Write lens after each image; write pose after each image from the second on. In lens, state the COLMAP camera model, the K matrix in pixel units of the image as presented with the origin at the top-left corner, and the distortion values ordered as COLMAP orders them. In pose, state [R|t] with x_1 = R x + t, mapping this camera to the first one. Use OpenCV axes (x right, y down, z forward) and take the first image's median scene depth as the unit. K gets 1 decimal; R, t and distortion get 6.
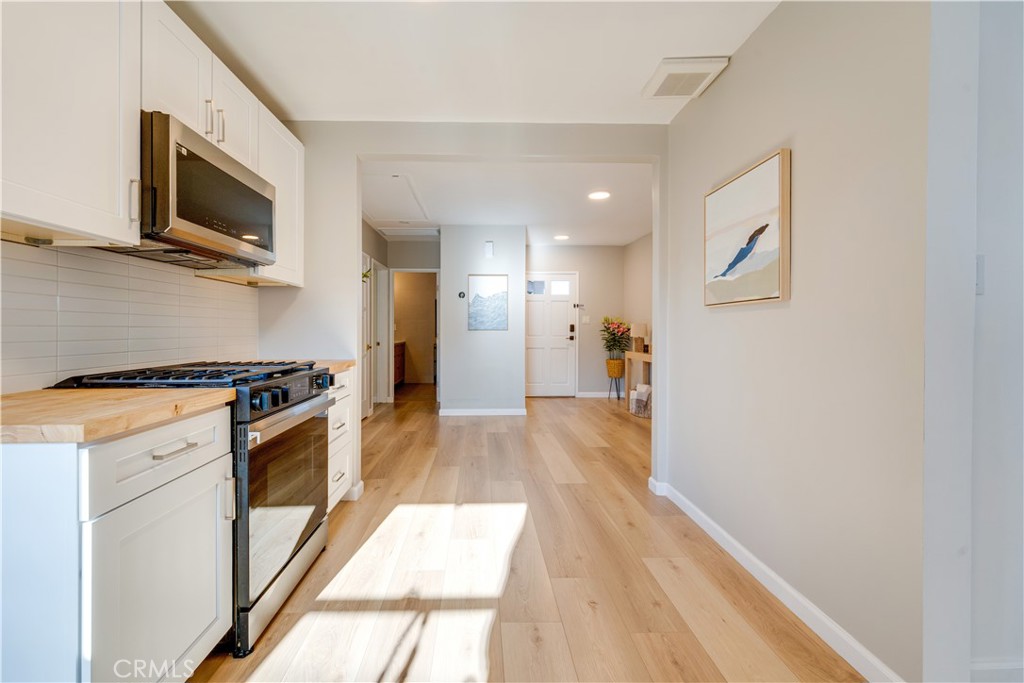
lens RADIAL K [[427.3, 0, 512.0], [0, 427.3, 341.5], [0, 0, 1]] dist [-0.001228, -0.000601]
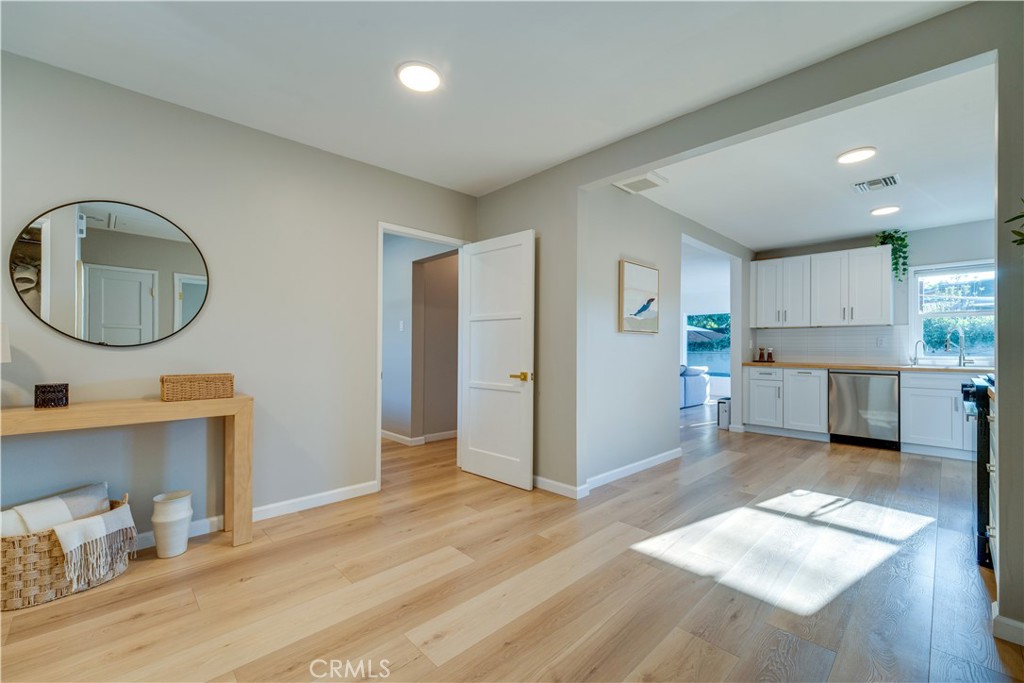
lens RADIAL K [[423.9, 0, 515.3], [0, 423.9, 346.2], [0, 0, 1]] dist [0.000660, 0.000026]
pose [[-0.646665, -0.003382, 0.762767, -0.185767], [0.013677, 0.999778, 0.016029, -0.023553], [-0.762652, 0.020798, -0.646475, 0.919177]]
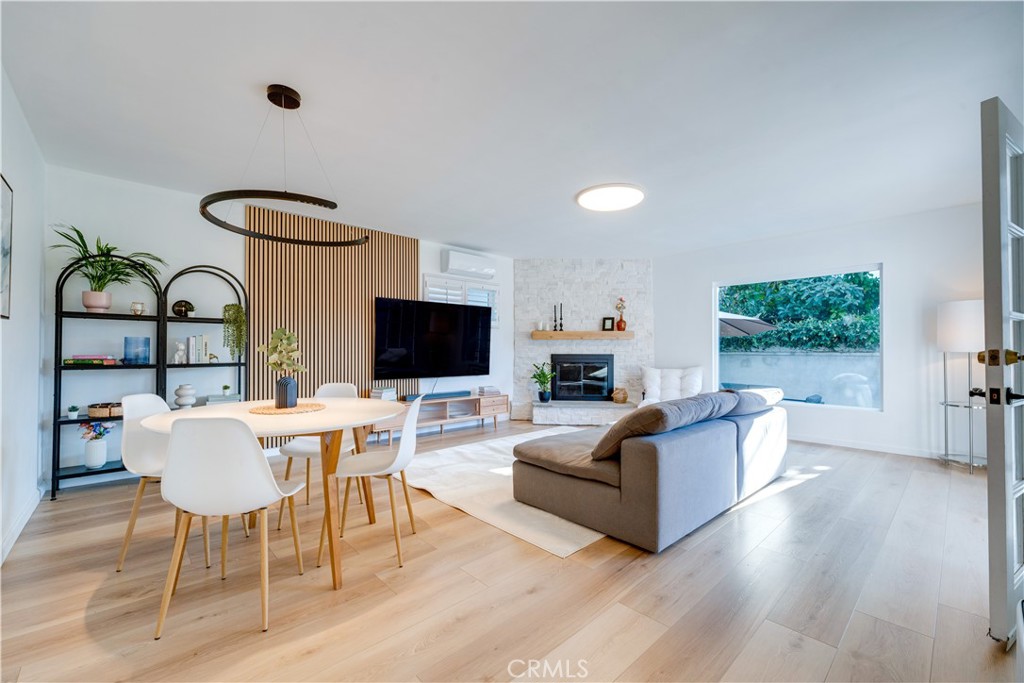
lens RADIAL K [[427.3, 0, 512.0], [0, 427.3, 341.5], [0, 0, 1]] dist [-0.001228, -0.000601]
pose [[-0.622537, 0.006499, 0.782564, 0.270100], [0.016077, 0.999861, 0.004486, 0.001773], [-0.782426, 0.015374, -0.622554, 0.150179]]
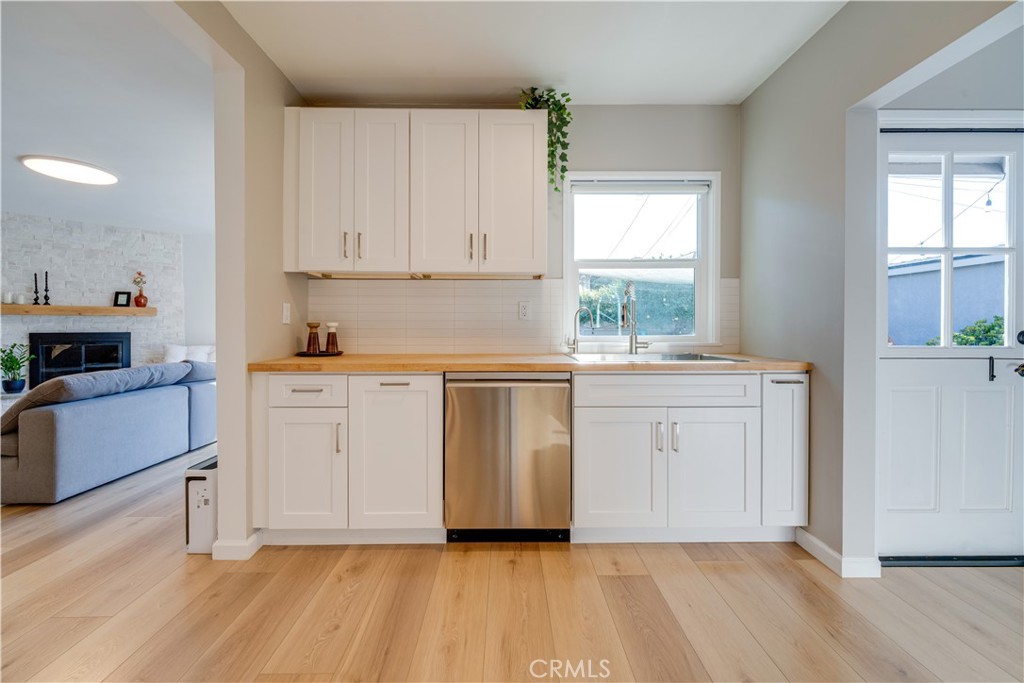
lens RADIAL K [[430.4, 0, 509.0], [0, 430.4, 327.0], [0, 0, 1]] dist [0.001424, -0.000253]
pose [[-0.997892, -0.005510, 0.064669, -0.016086], [-0.003494, 0.999506, 0.031239, -0.004112], [-0.064809, 0.030947, -0.997418, 0.226418]]
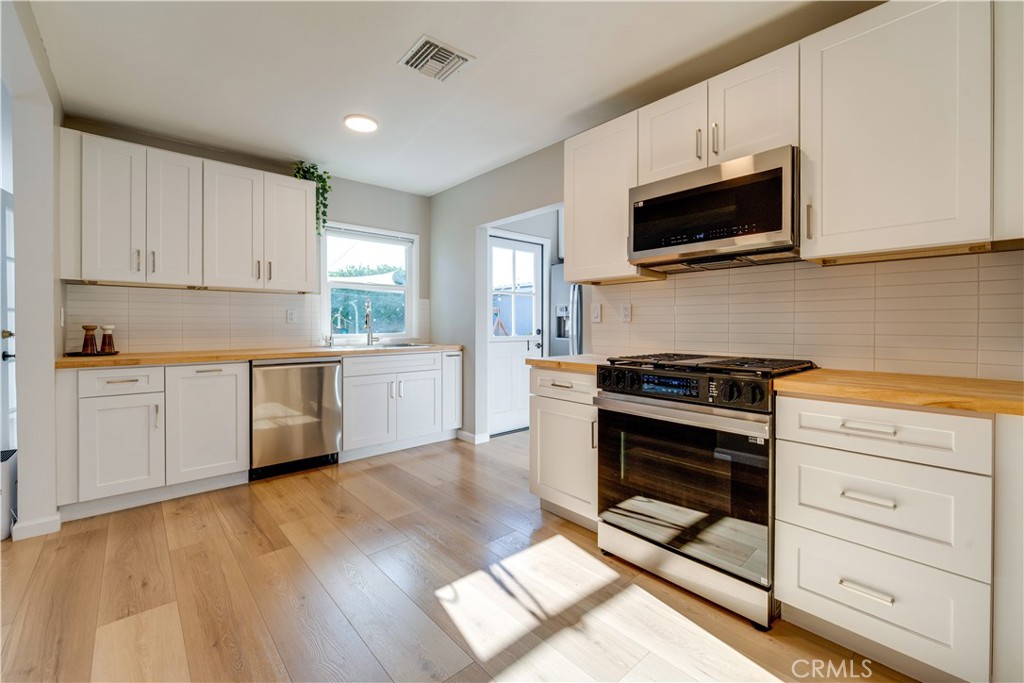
lens RADIAL K [[430.4, 0, 509.0], [0, 430.4, 327.0], [0, 0, 1]] dist [0.001424, -0.000253]
pose [[-0.802746, -0.001773, -0.596319, 0.120856], [-0.019522, 0.999538, 0.023308, -0.012996], [0.596002, 0.030352, -0.802409, 0.470864]]
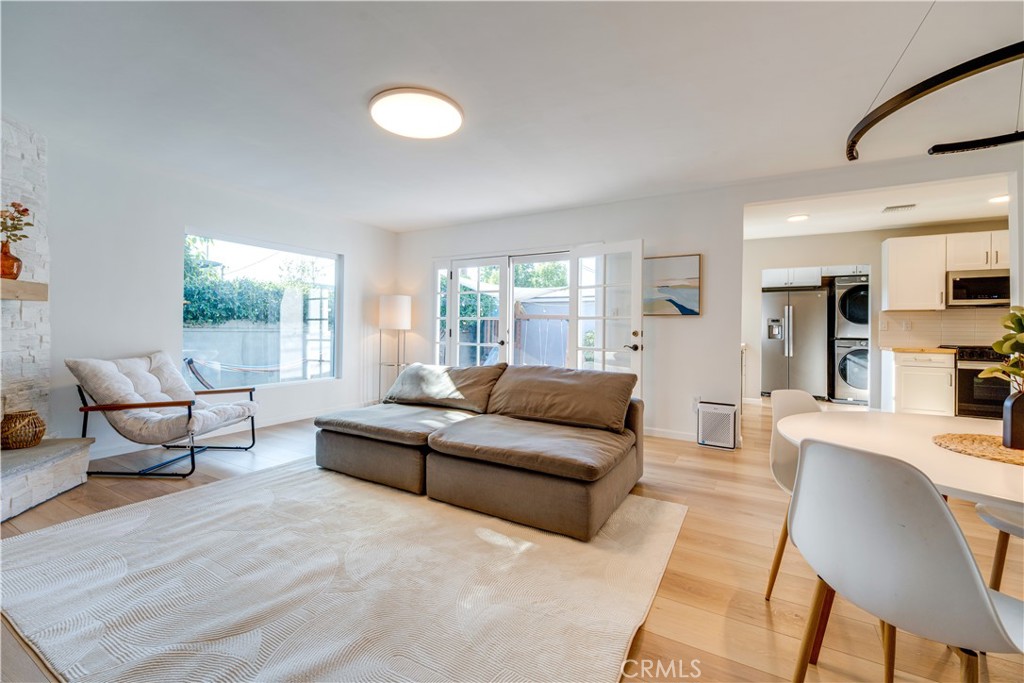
lens RADIAL K [[430.4, 0, 509.0], [0, 430.4, 327.0], [0, 0, 1]] dist [0.001424, -0.000253]
pose [[-0.560914, -0.015298, -0.827733, 1.027150], [-0.038474, 0.999231, 0.007604, 0.009729], [0.826979, 0.036111, -0.561071, -0.026046]]
